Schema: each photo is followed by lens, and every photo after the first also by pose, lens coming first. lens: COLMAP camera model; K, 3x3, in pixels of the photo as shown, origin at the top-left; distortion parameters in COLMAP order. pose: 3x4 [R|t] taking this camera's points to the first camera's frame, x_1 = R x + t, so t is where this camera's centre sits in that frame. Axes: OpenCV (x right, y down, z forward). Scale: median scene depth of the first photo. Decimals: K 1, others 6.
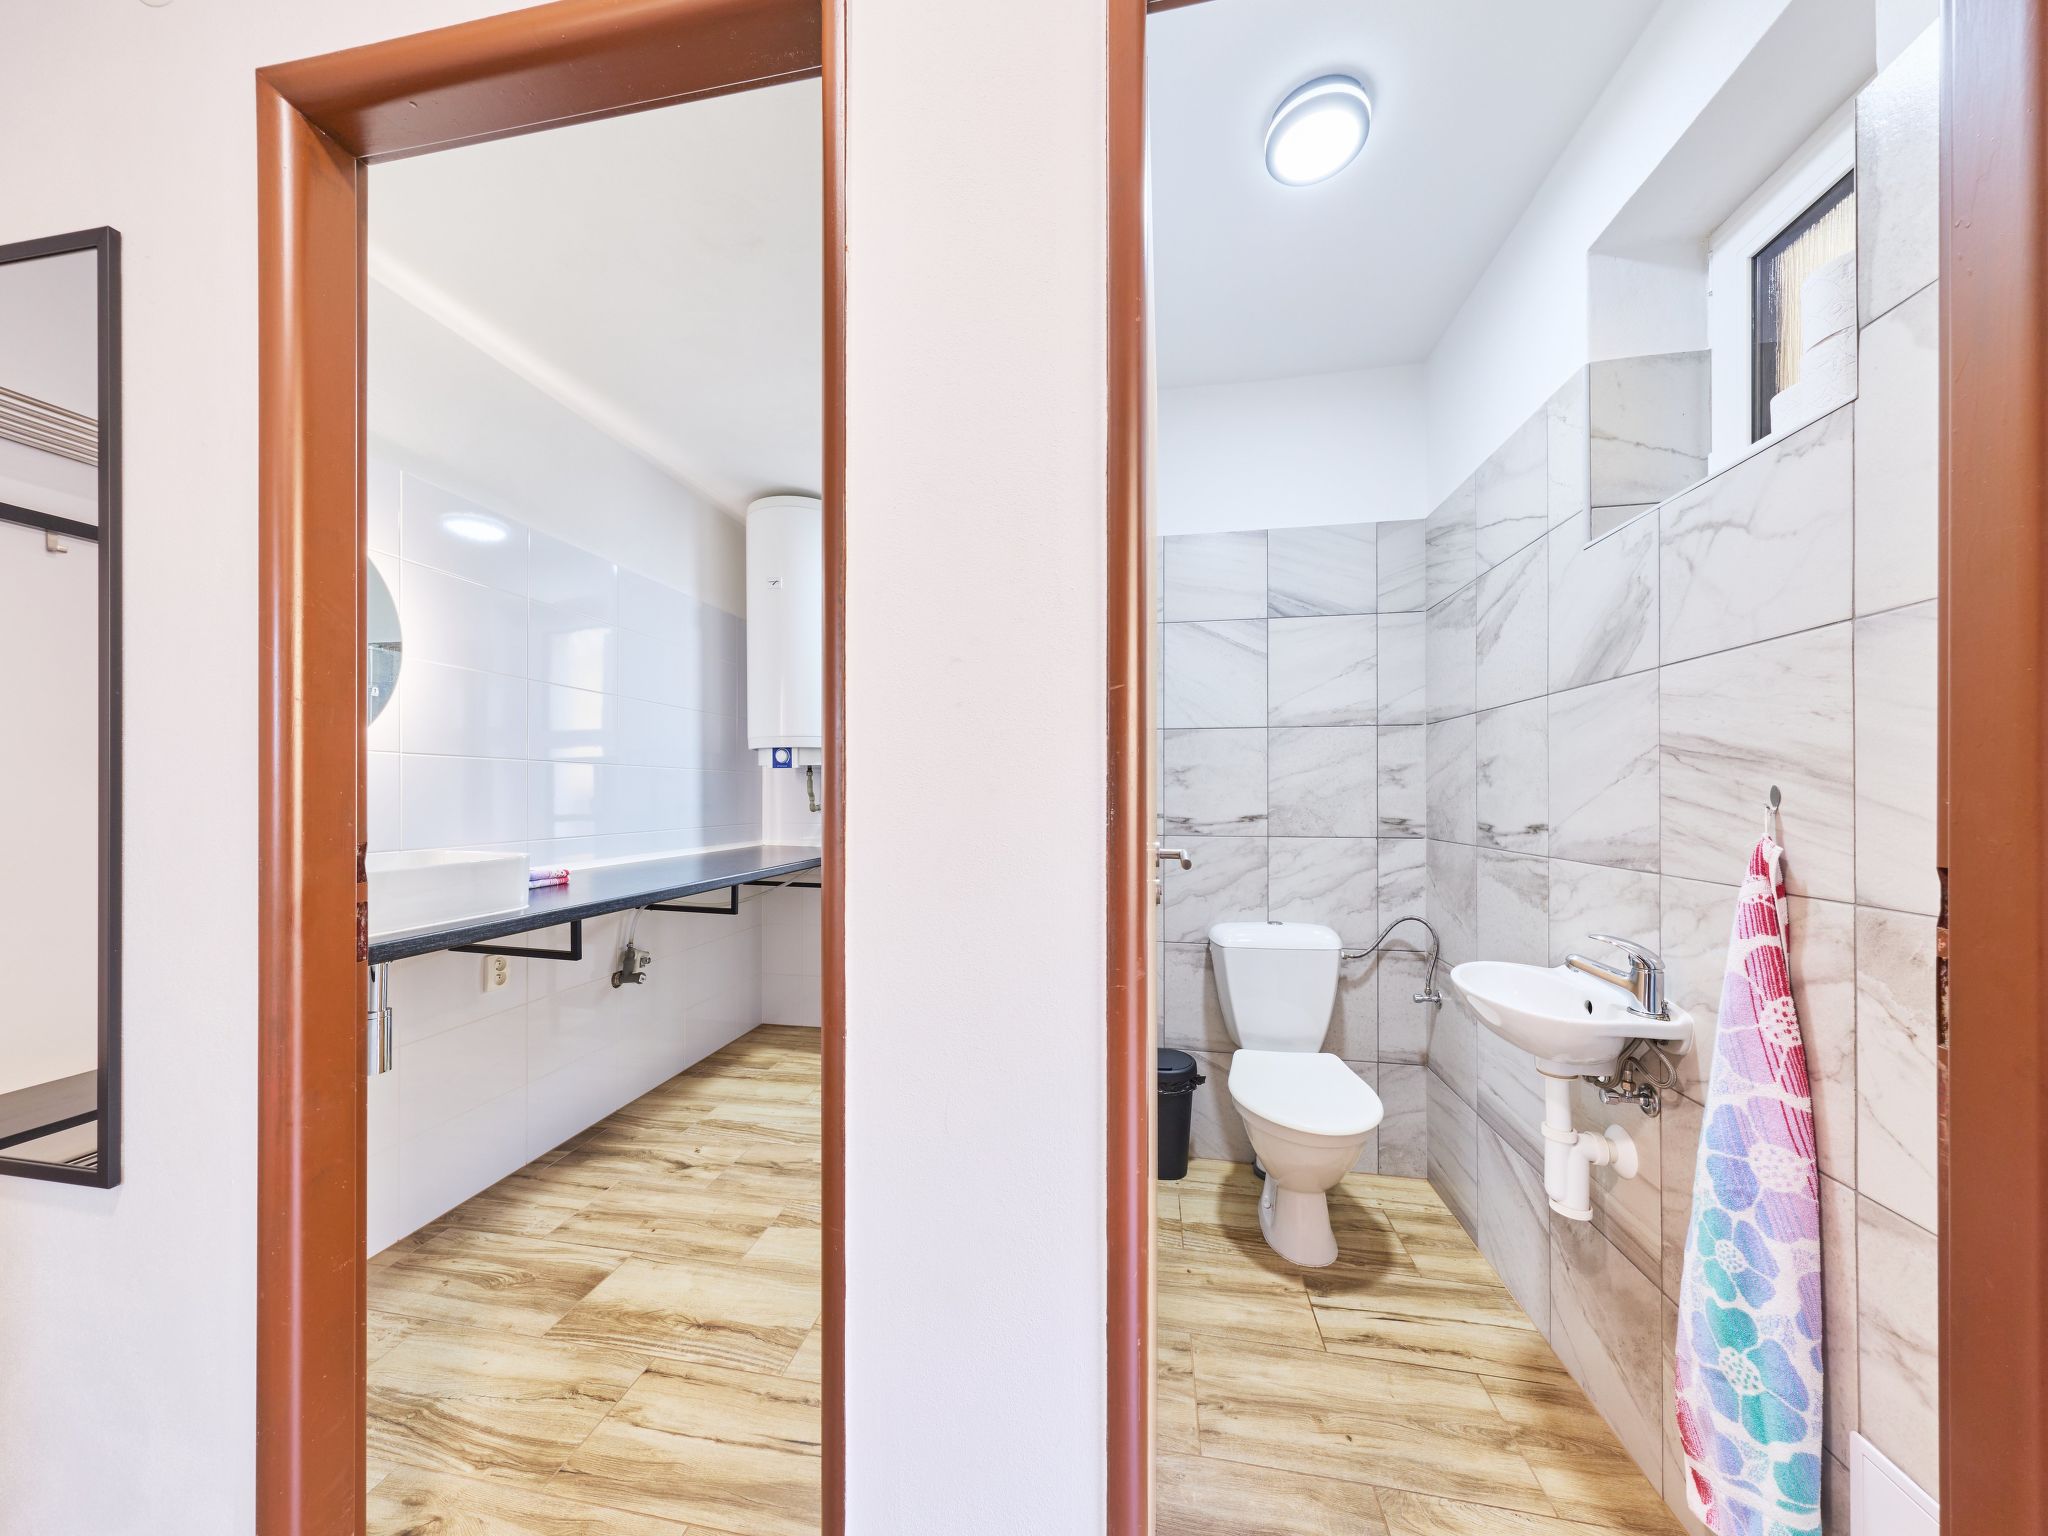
lens RADIAL K [[699.1, 0, 1023.8], [0, 699.1, 791.4], [0, 0, 1]] dist [-0.000501, 0.000021]
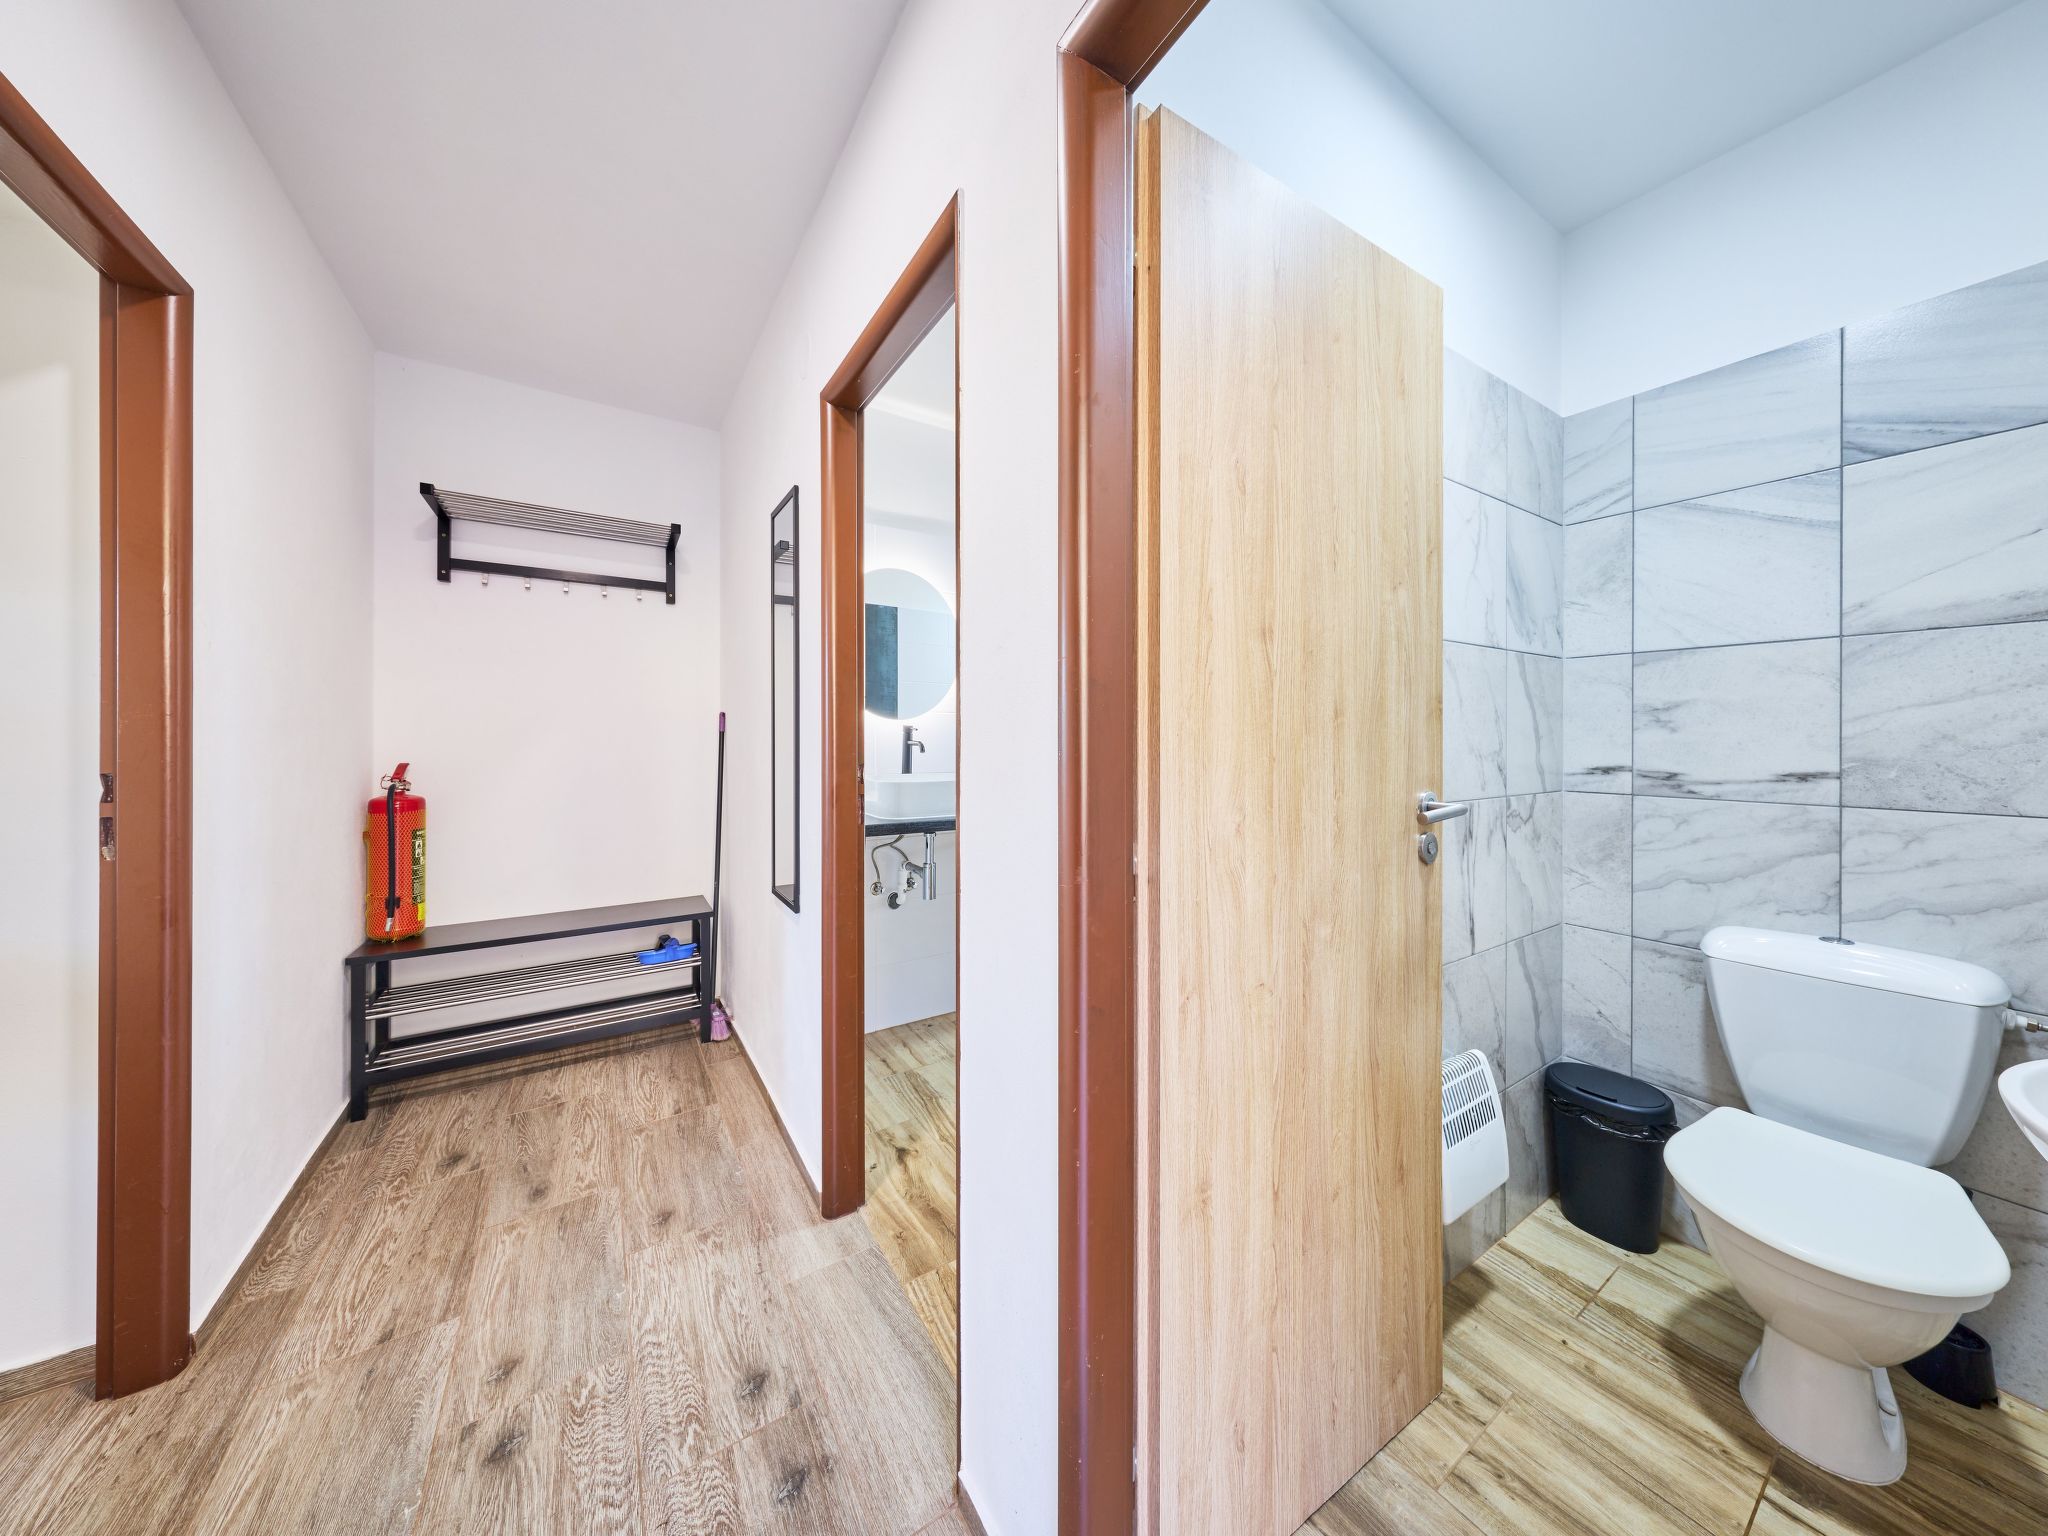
lens RADIAL K [[680.9, 0, 1019.9], [0, 680.9, 739.4], [0, 0, 1]] dist [-0.000133, -0.000079]
pose [[0.673942, 0.002563, -0.738780, 0.345104], [0.002508, 0.999980, 0.005757, -0.002943], [0.738780, -0.005733, 0.673922, 0.024038]]
